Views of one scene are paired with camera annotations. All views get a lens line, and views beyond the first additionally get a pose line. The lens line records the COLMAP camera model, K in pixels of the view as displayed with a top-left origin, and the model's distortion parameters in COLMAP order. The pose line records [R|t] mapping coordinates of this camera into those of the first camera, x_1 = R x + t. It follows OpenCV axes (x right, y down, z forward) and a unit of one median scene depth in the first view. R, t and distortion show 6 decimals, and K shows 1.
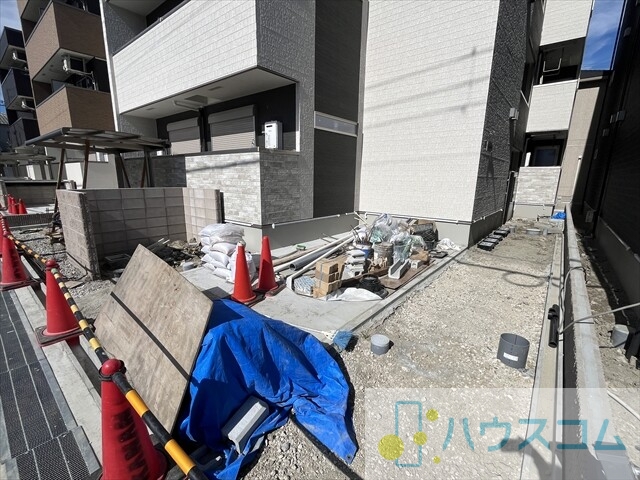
lens RADIAL K [[293.7, 0, 316.5], [0, 293.7, 241.7], [0, 0, 1]] dist [-0.000861, -0.000753]
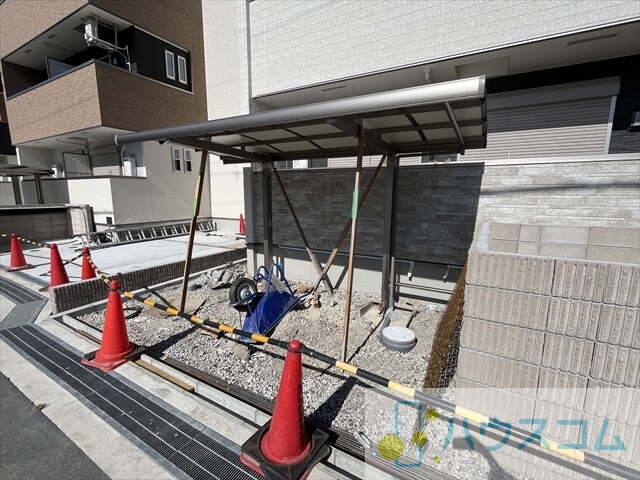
lens RADIAL K [[293.7, 0, 317.0], [0, 293.7, 242.8], [0, 0, 1]] dist [-0.000861, -0.000753]
pose [[0.985410, -0.036596, 0.166218, -0.832558], [0.045253, 0.997793, -0.048594, -0.131777], [-0.164073, 0.055407, 0.984891, 0.511245]]
